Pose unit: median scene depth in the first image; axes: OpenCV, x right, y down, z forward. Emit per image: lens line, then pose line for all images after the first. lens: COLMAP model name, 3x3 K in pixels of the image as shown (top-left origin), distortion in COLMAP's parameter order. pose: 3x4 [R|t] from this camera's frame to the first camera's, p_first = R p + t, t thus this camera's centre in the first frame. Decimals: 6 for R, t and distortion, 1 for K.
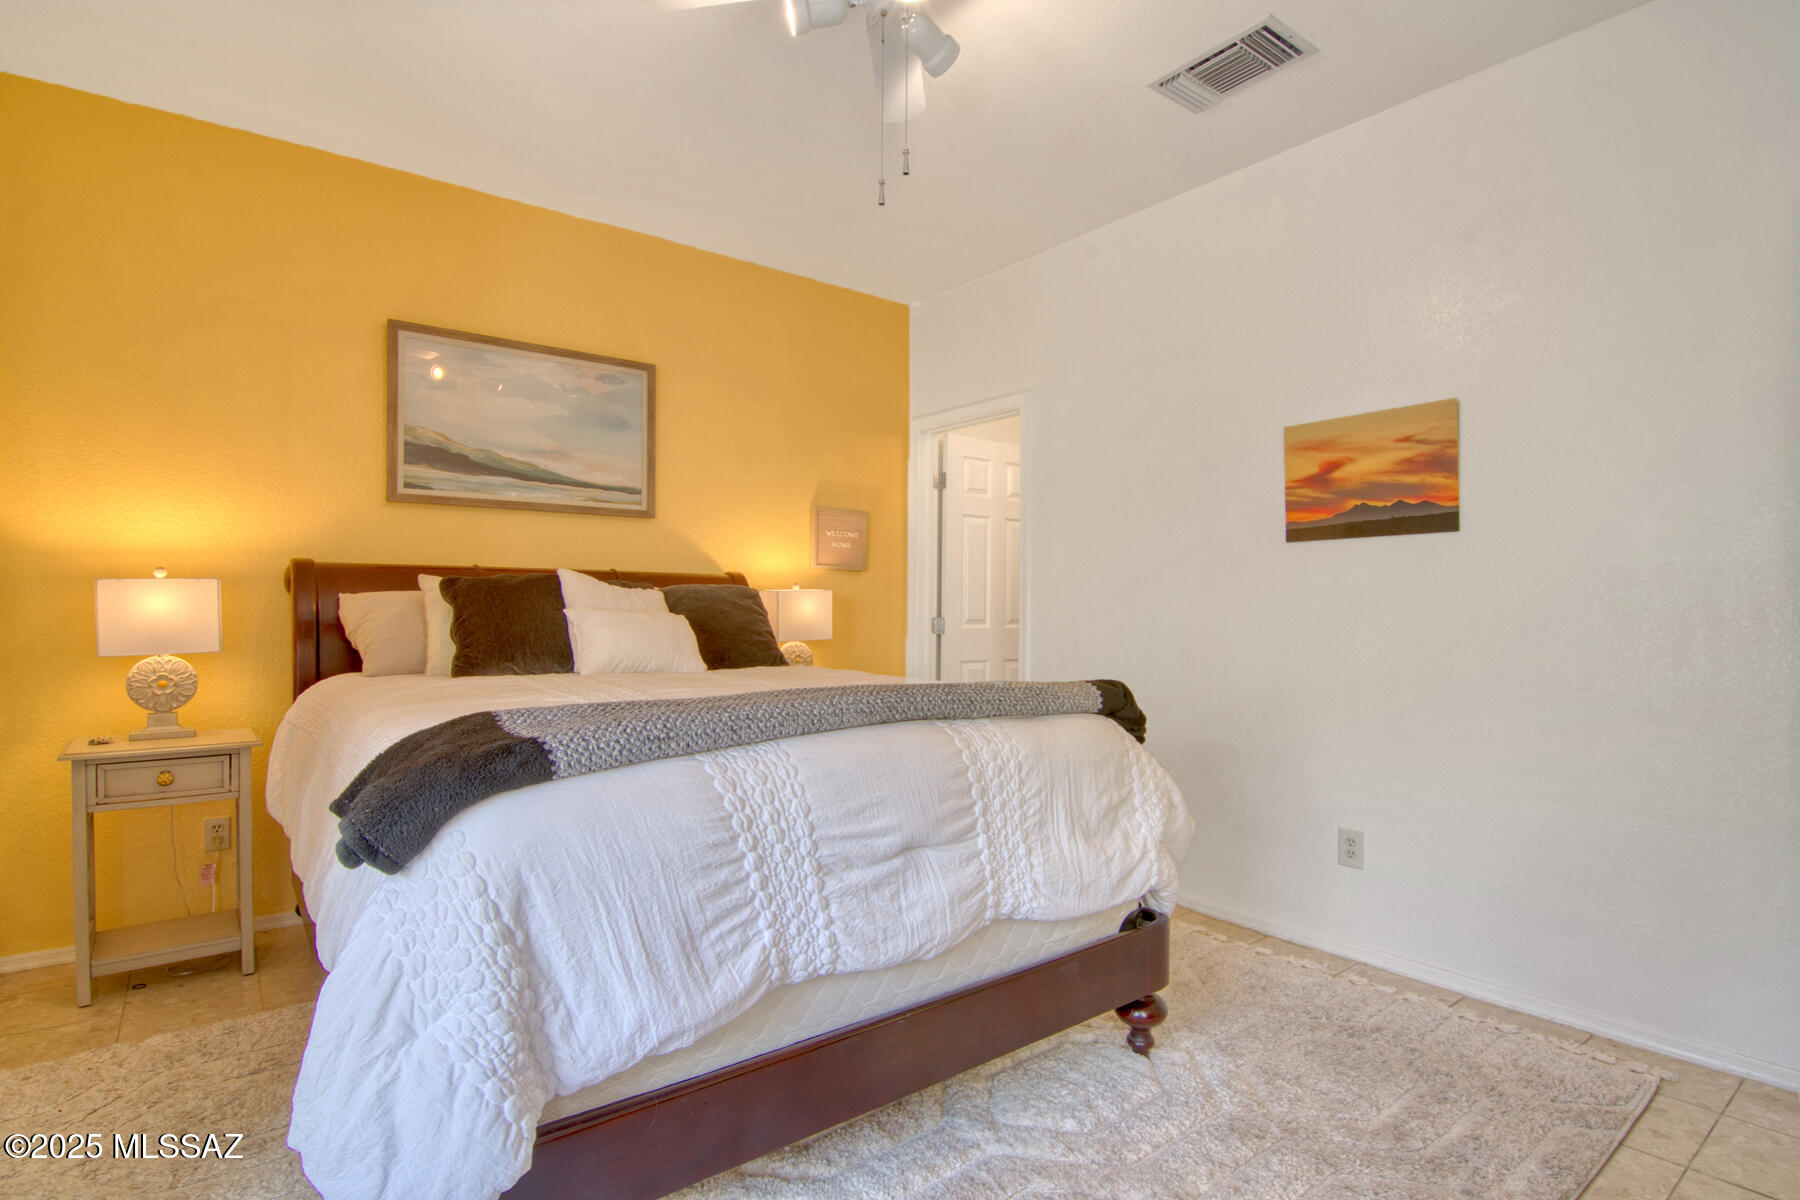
lens RADIAL K [[866.0, 0, 896.5], [0, 866.0, 611.5], [0, 0, 1]] dist [-0.014280, -0.006678]
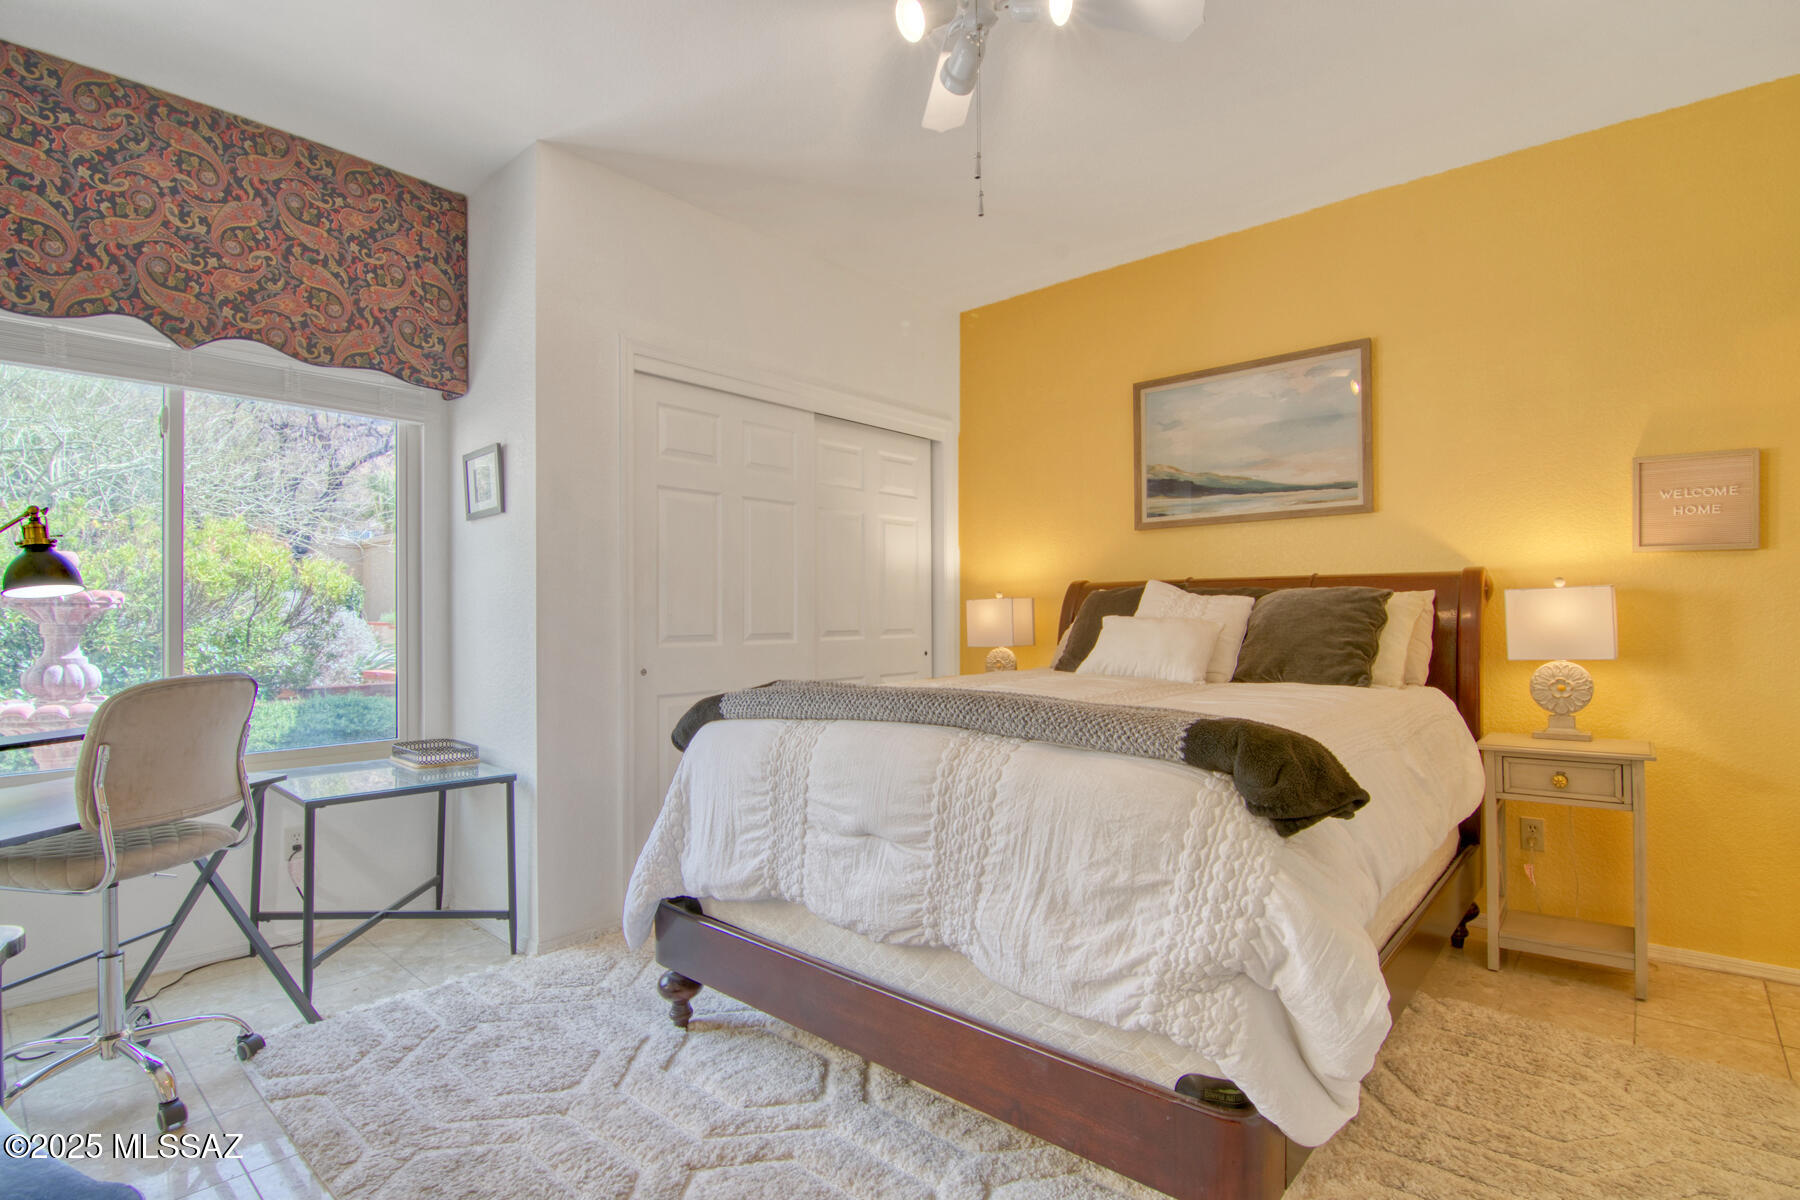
lens RADIAL K [[866.0, 0, 899.7], [0, 866.0, 602.3], [0, 0, 1]] dist [-0.014280, -0.006678]
pose [[0.204373, -0.020764, -0.978673, 0.616102], [0.002883, 0.999783, -0.020610, 0.000756], [0.978889, 0.001391, 0.204389, 0.452422]]
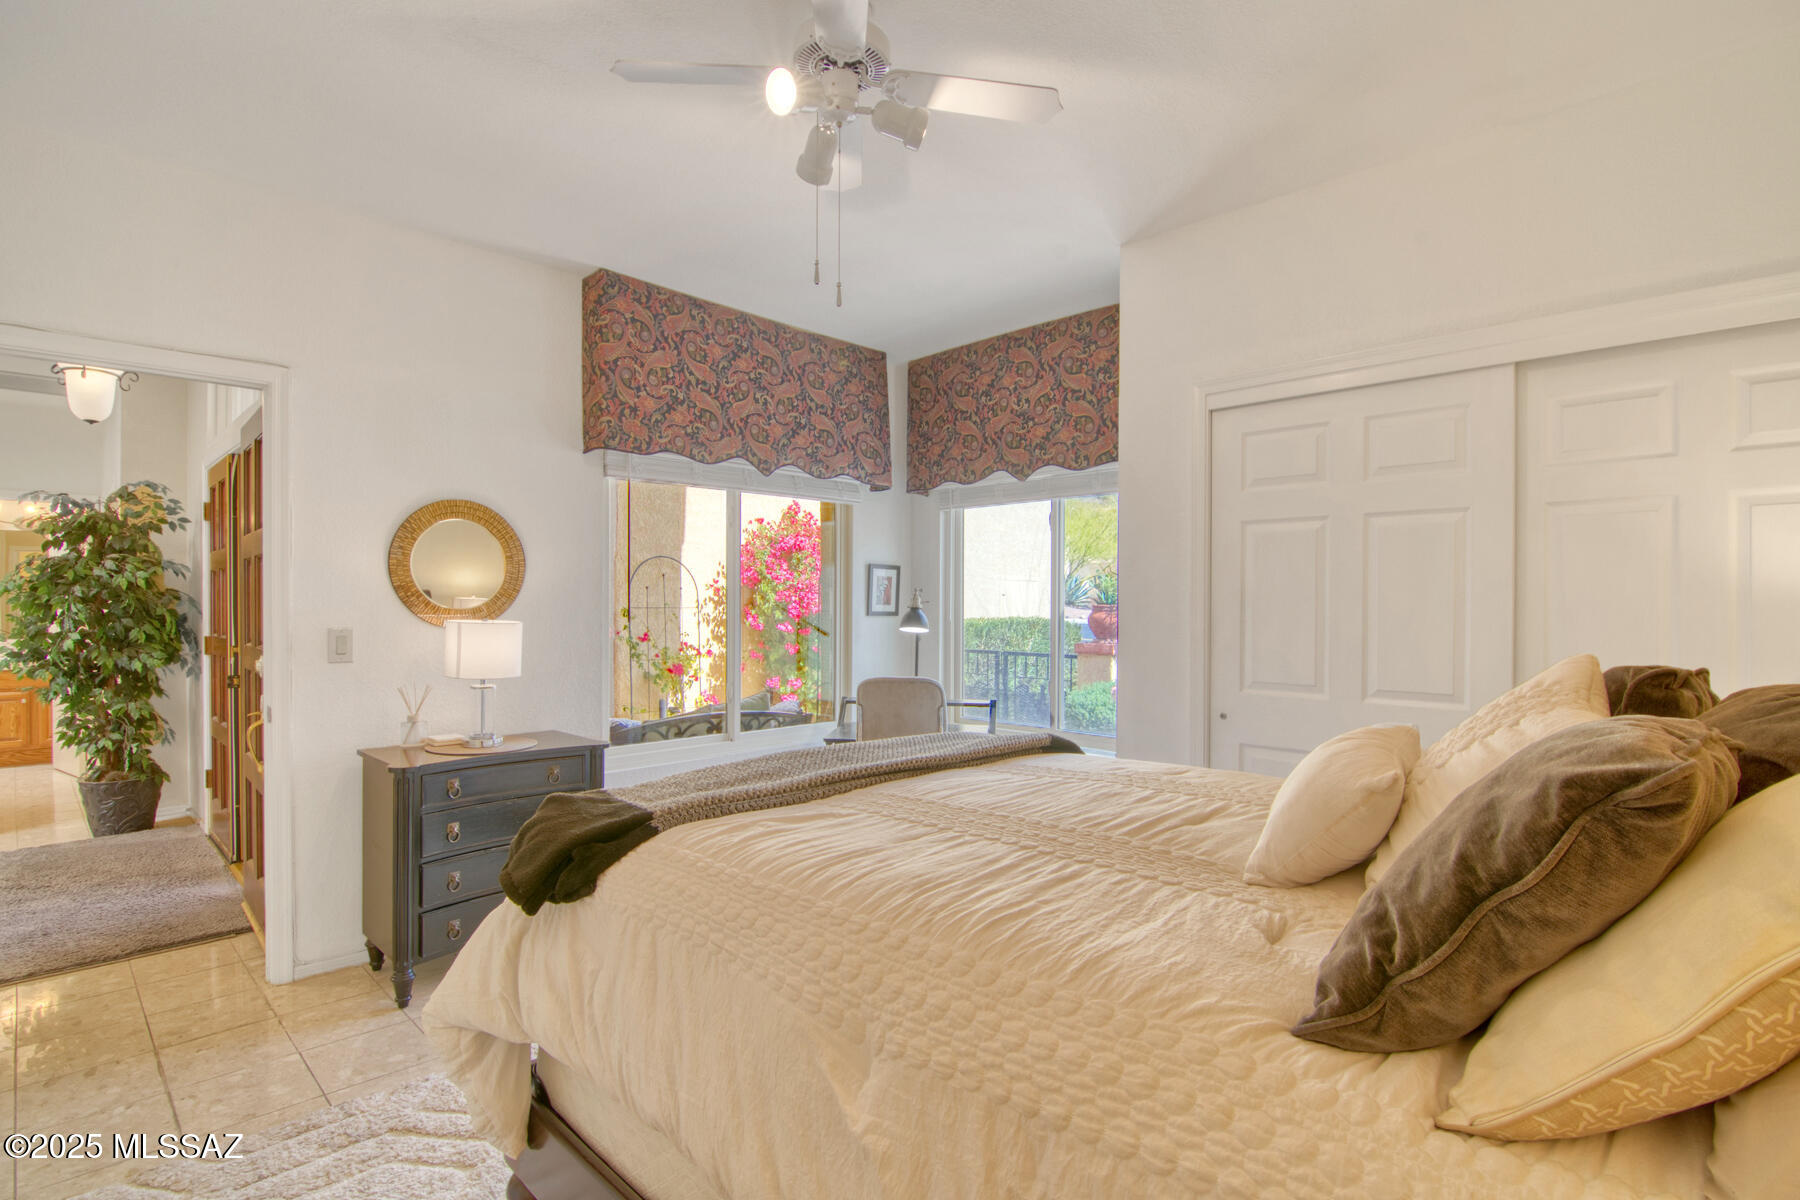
lens RADIAL K [[866.0, 0, 900.7], [0, 866.0, 609.4], [0, 0, 1]] dist [-0.014280, -0.006678]
pose [[-0.988913, -0.013143, -0.147912, 0.033439], [-0.013857, 0.999897, 0.003799, -0.064060], [0.147847, 0.005807, -0.988993, 1.347171]]
